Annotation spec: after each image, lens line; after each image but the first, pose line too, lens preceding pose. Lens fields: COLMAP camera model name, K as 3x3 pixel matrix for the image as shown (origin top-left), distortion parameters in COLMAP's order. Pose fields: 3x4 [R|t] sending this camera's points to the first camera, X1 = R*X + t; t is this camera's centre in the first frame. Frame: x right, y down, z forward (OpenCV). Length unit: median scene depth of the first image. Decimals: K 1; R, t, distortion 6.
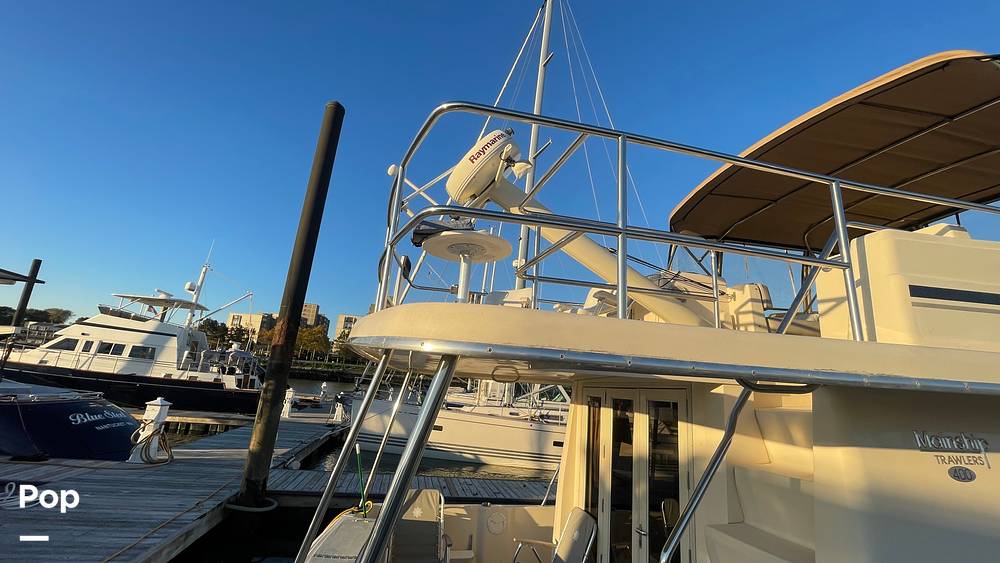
lens RADIAL K [[405.9, 0, 499.6], [0, 405.9, 285.3], [0, 0, 1]] dist [-0.000395, -0.000284]
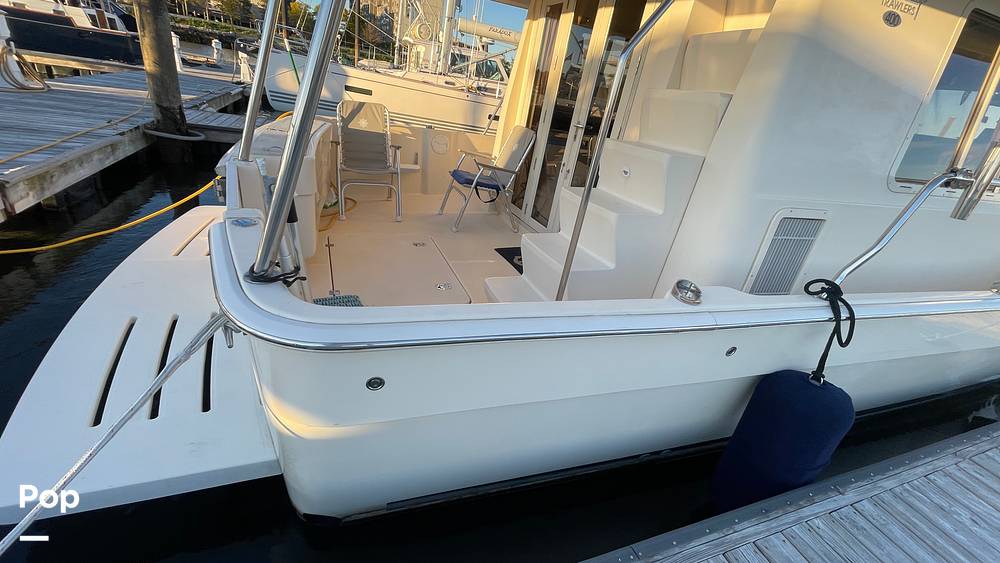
lens RADIAL K [[405.9, 0, 499.6], [0, 405.9, 285.3], [0, 0, 1]] dist [-0.000395, -0.000284]
pose [[0.984651, 0.003691, 0.174495, -0.026340], [-0.116631, 0.757692, 0.642106, 0.110310], [-0.129844, -0.652602, 0.746493, -0.040876]]
